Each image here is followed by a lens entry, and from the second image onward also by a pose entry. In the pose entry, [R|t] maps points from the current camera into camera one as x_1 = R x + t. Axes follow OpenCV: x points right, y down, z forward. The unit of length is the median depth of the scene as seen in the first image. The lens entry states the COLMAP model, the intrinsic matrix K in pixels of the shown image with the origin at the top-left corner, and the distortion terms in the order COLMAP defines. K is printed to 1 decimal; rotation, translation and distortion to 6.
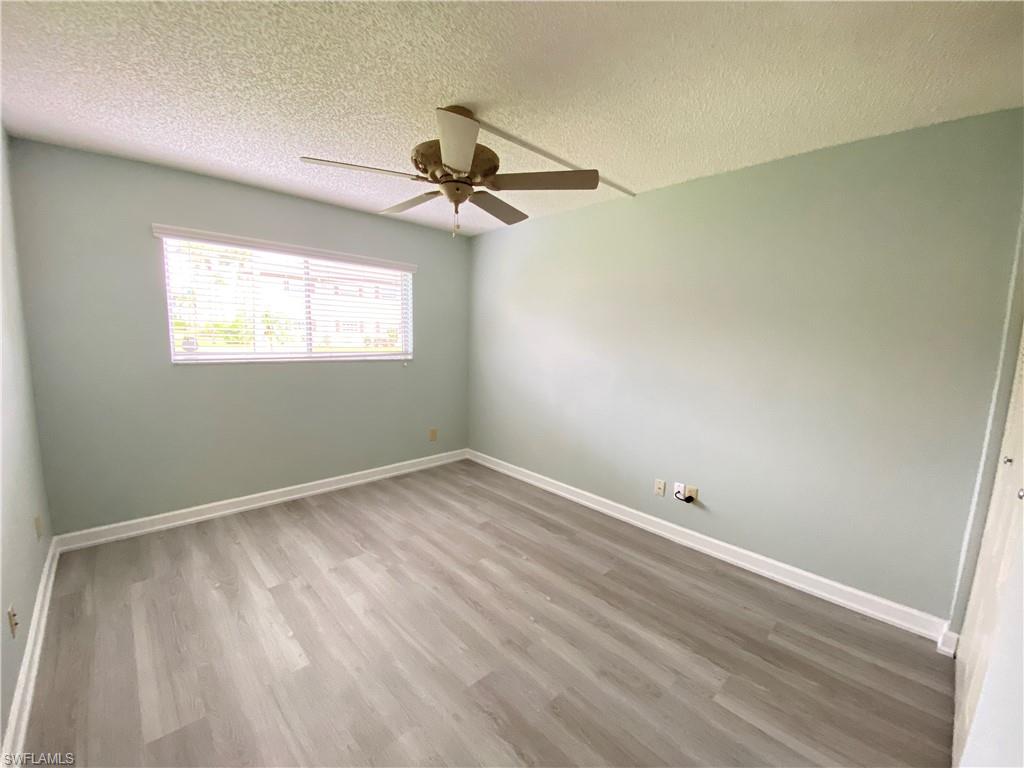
lens RADIAL K [[416.5, 0, 512.0], [0, 416.5, 384.0], [0, 0, 1]] dist [0.024718, -0.023557]
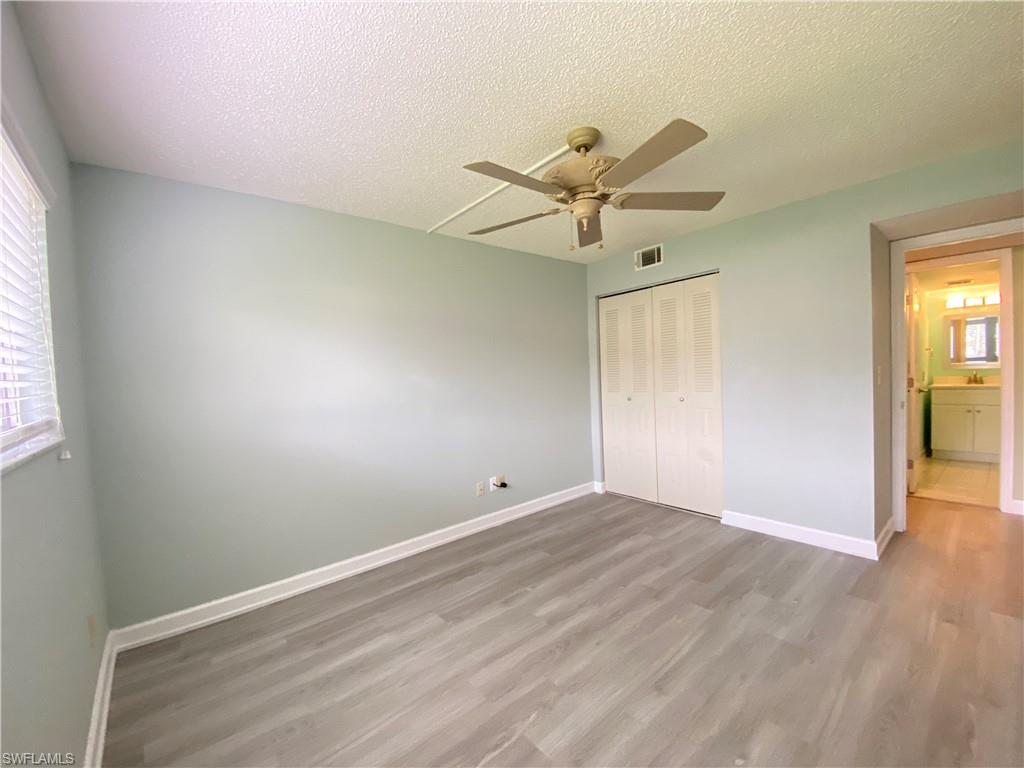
lens RADIAL K [[416.5, 0, 512.0], [0, 416.5, 384.0], [0, 0, 1]] dist [0.024718, -0.023557]
pose [[0.058381, -0.064622, 0.996201, -0.930667], [0.166883, 0.984492, 0.054082, -0.106254], [-0.984247, 0.163091, 0.068260, 0.938560]]
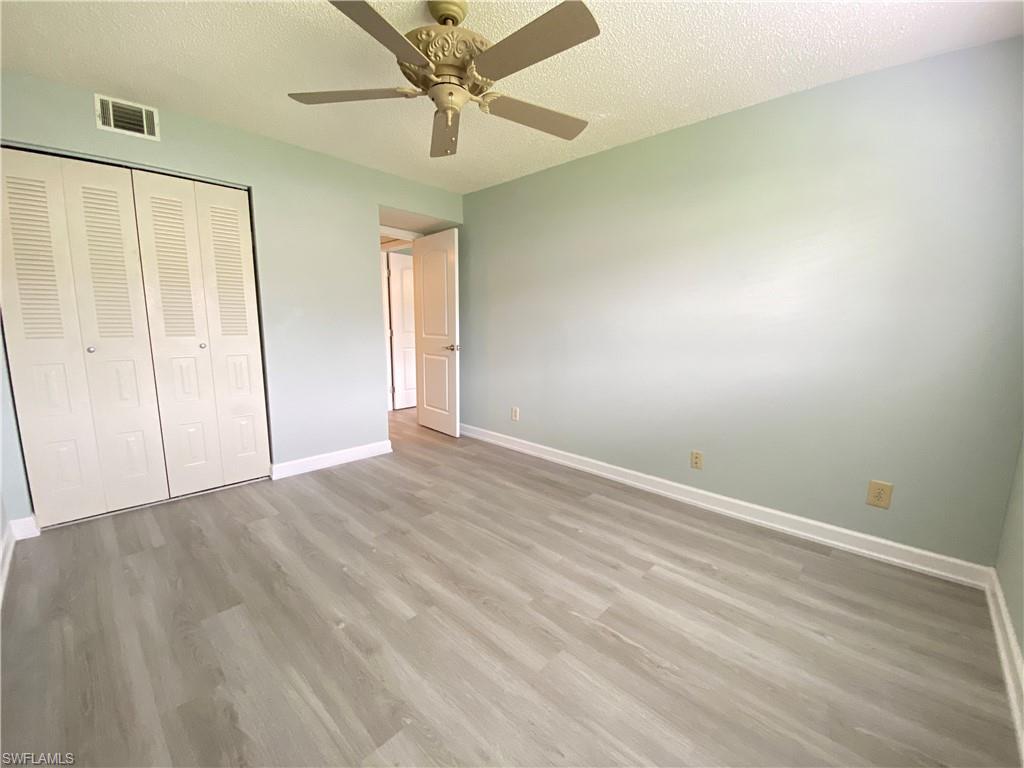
lens RADIAL K [[416.5, 0, 512.0], [0, 416.5, 384.0], [0, 0, 1]] dist [0.024718, -0.023557]
pose [[-0.997614, -0.035949, -0.058938, -0.179528], [-0.050389, 0.962739, 0.265697, -0.109418], [0.047190, 0.268033, -0.962253, 1.580487]]
